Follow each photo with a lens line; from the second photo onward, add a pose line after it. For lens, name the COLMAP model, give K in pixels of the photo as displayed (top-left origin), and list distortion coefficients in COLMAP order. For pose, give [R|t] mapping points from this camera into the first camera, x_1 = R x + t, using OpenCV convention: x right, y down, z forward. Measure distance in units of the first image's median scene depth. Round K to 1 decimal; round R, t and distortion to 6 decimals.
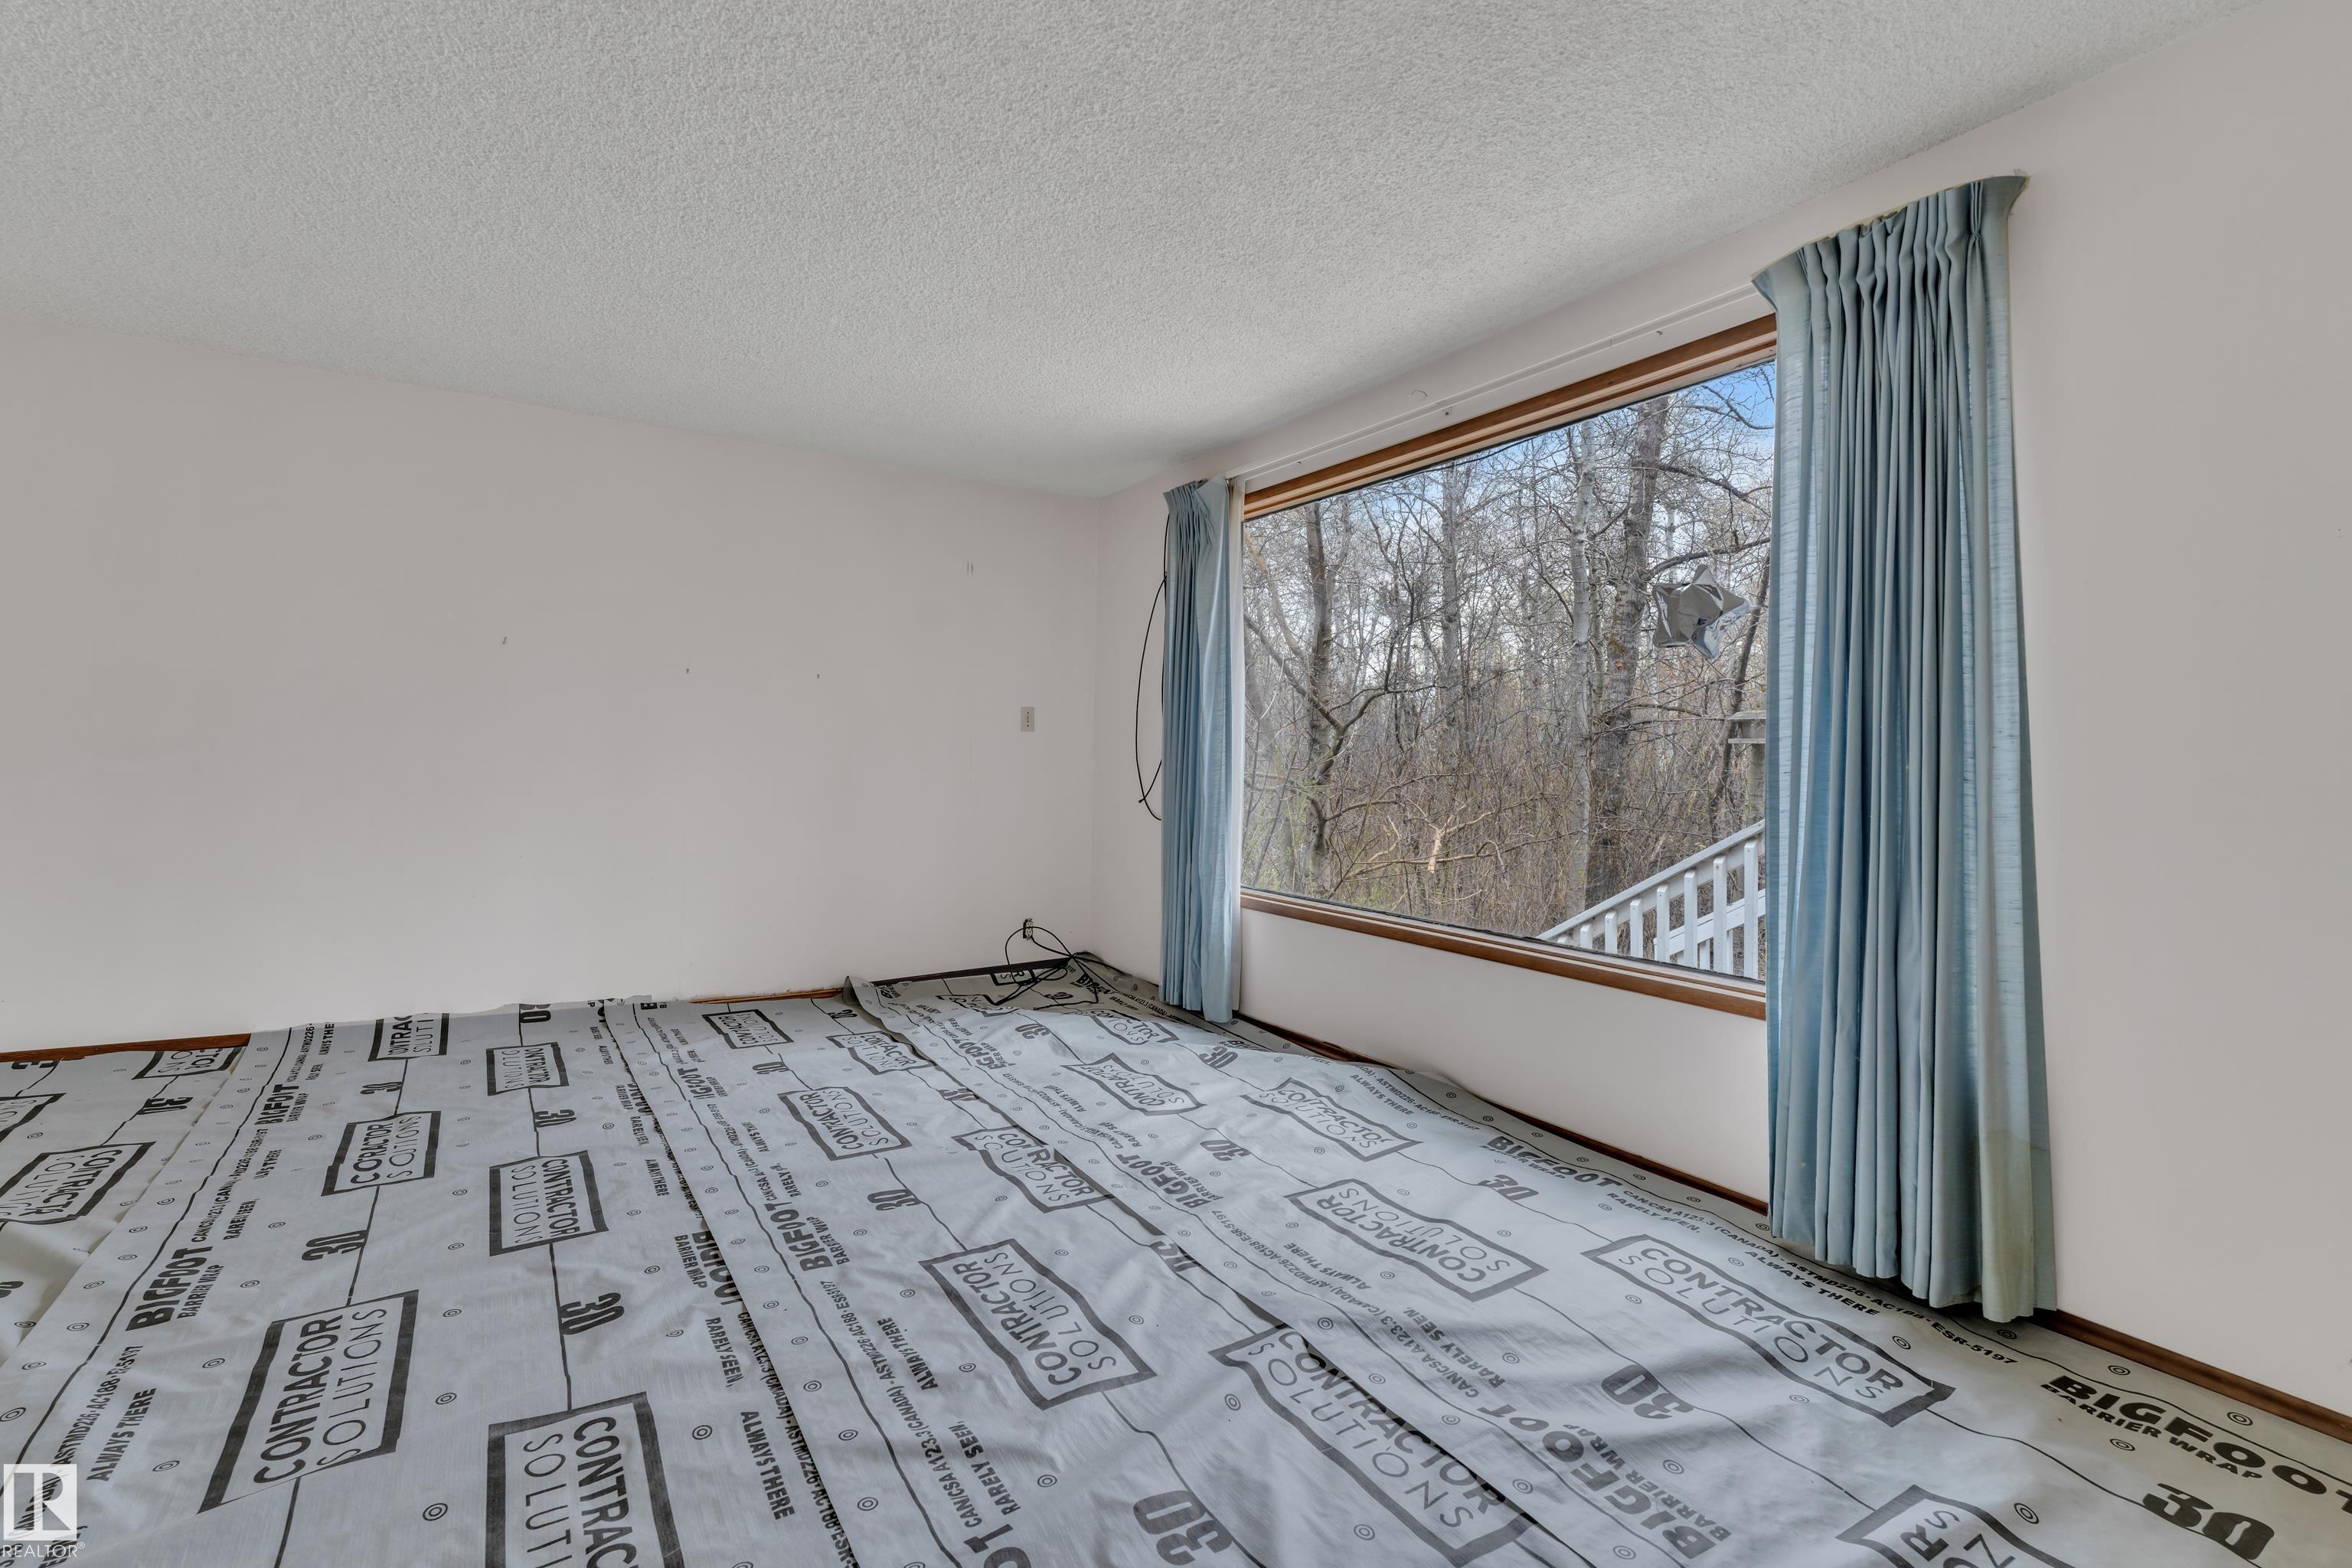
lens RADIAL K [[1047.2, 0, 1168.5], [0, 1047.2, 773.4], [0, 0, 1]] dist [-0.000712, -0.000071]
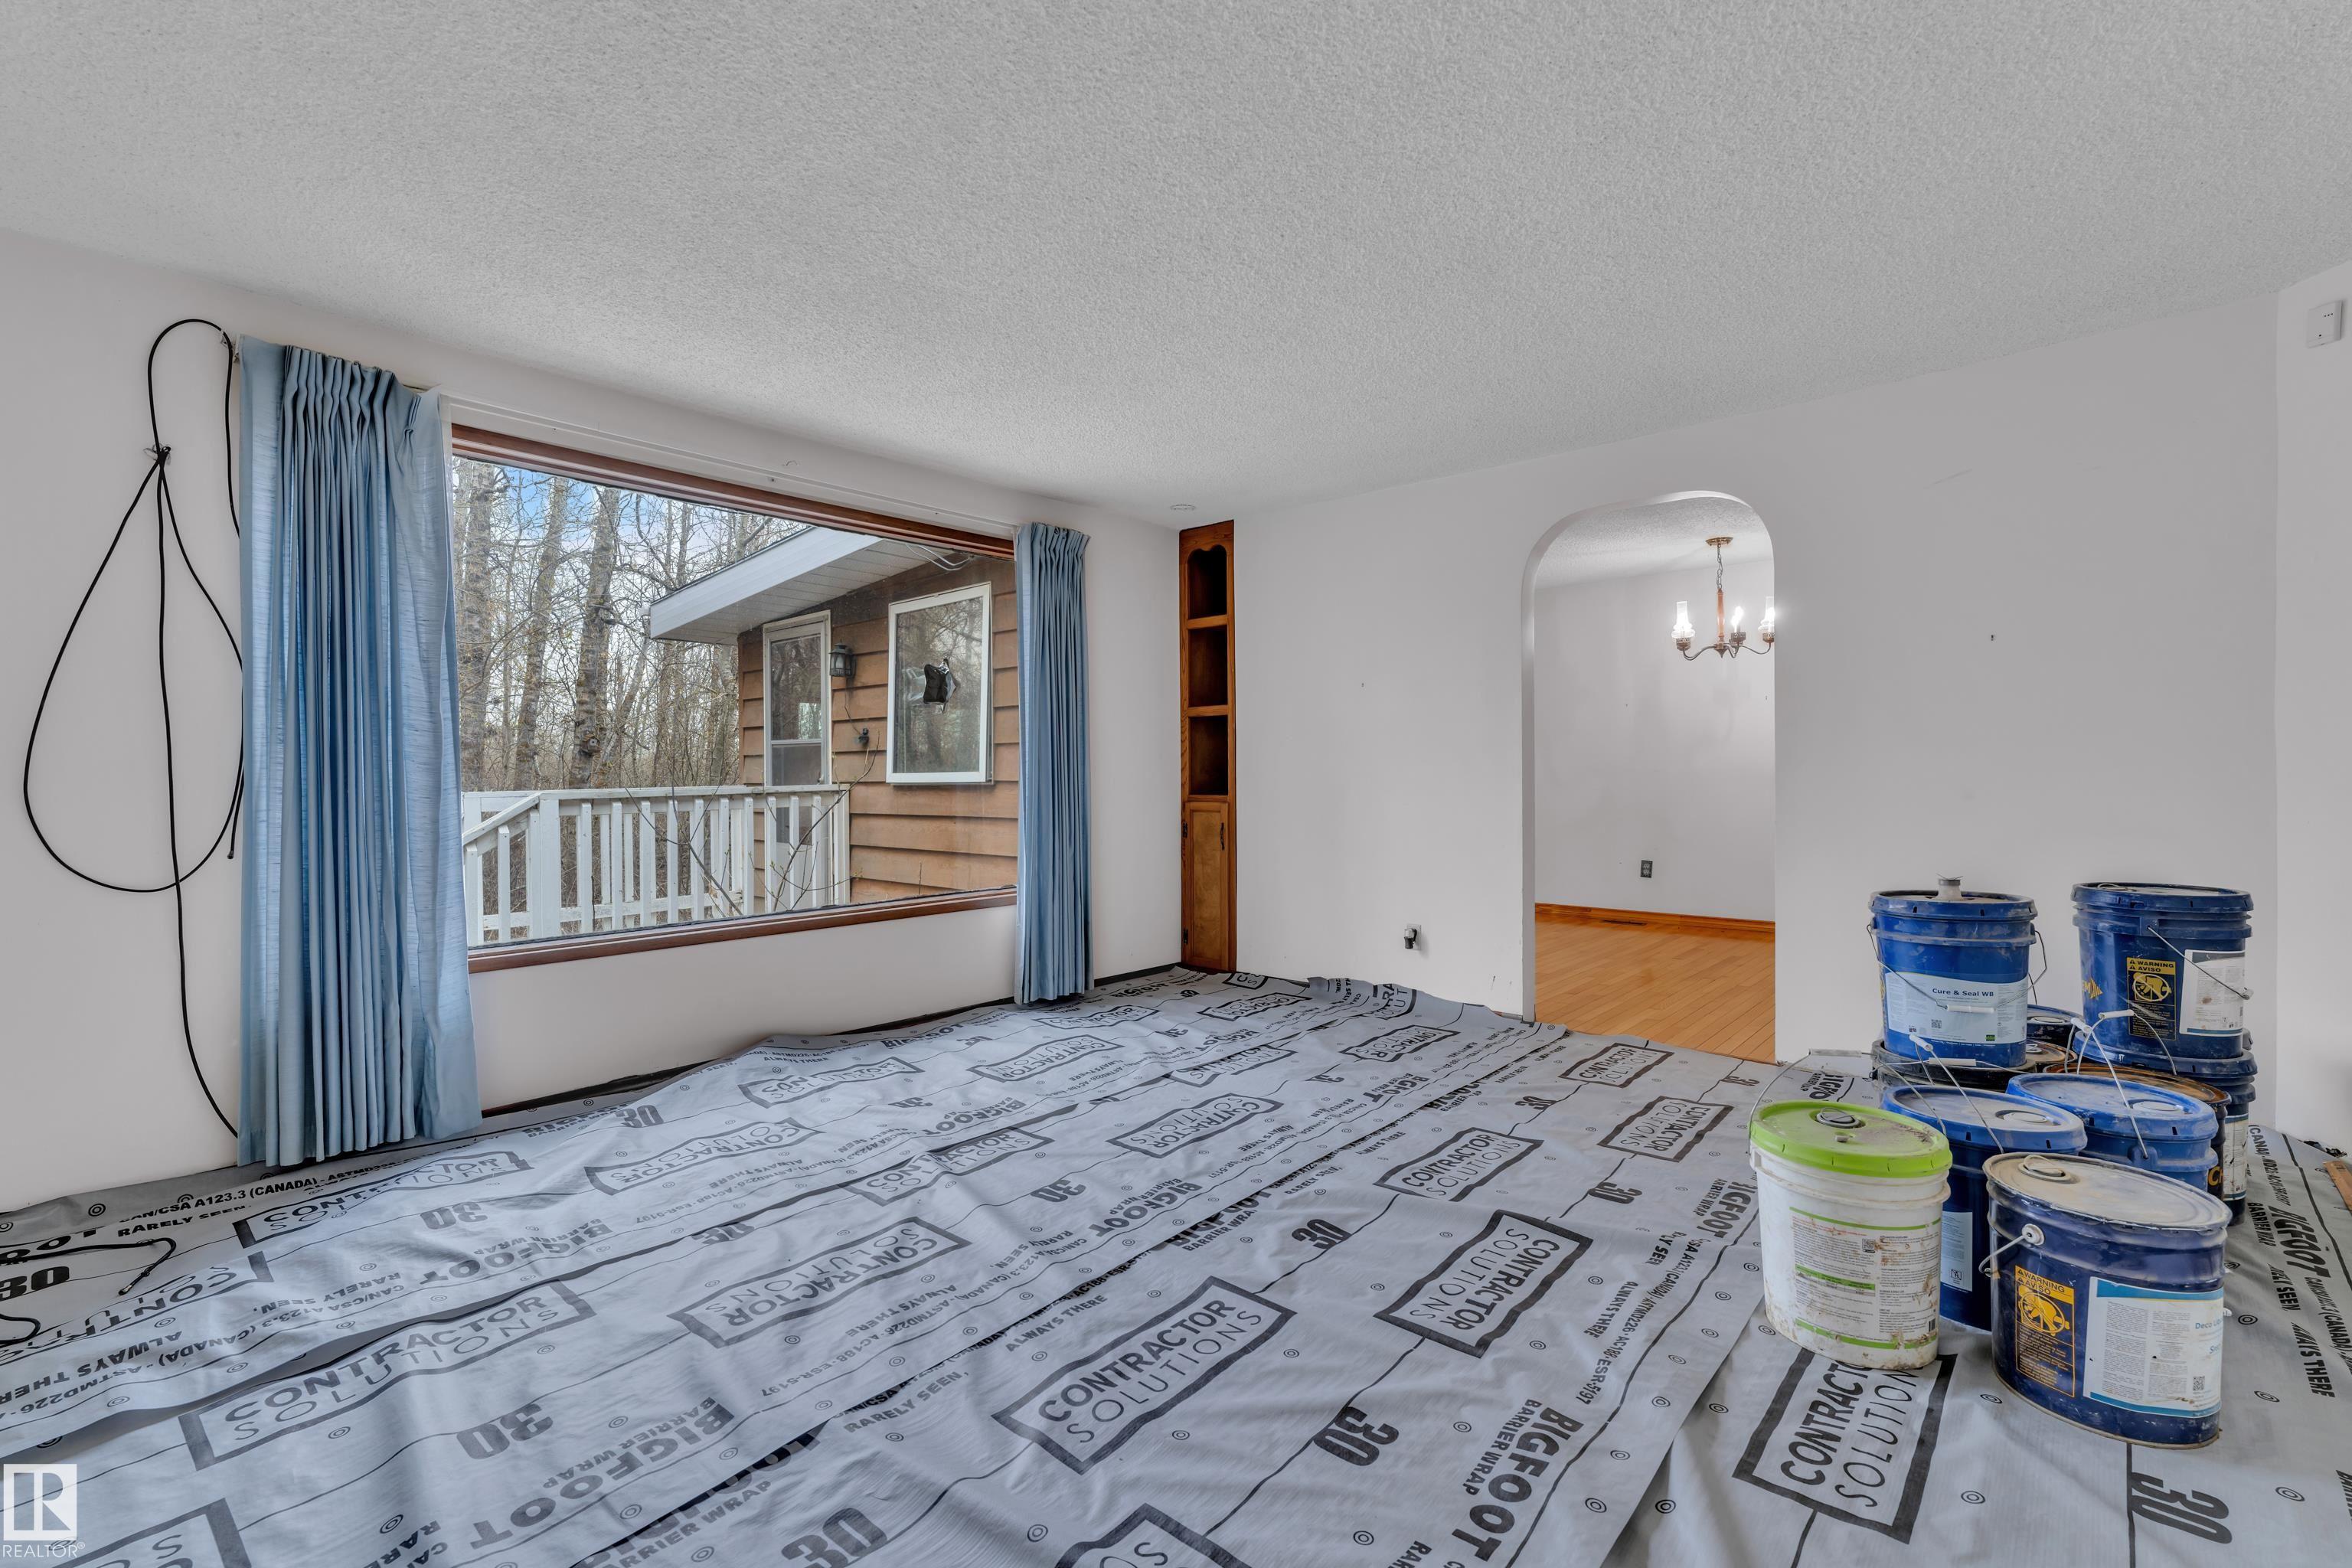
lens RADIAL K [[1047.2, 0, 1170.7], [0, 1047.2, 780.3], [0, 0, 1]] dist [-0.000712, -0.000071]
pose [[-0.287314, -0.020034, 0.957627, -1.401025], [0.013842, 0.999590, 0.025065, -0.038070], [-0.957737, 0.020457, -0.286918, 1.274020]]
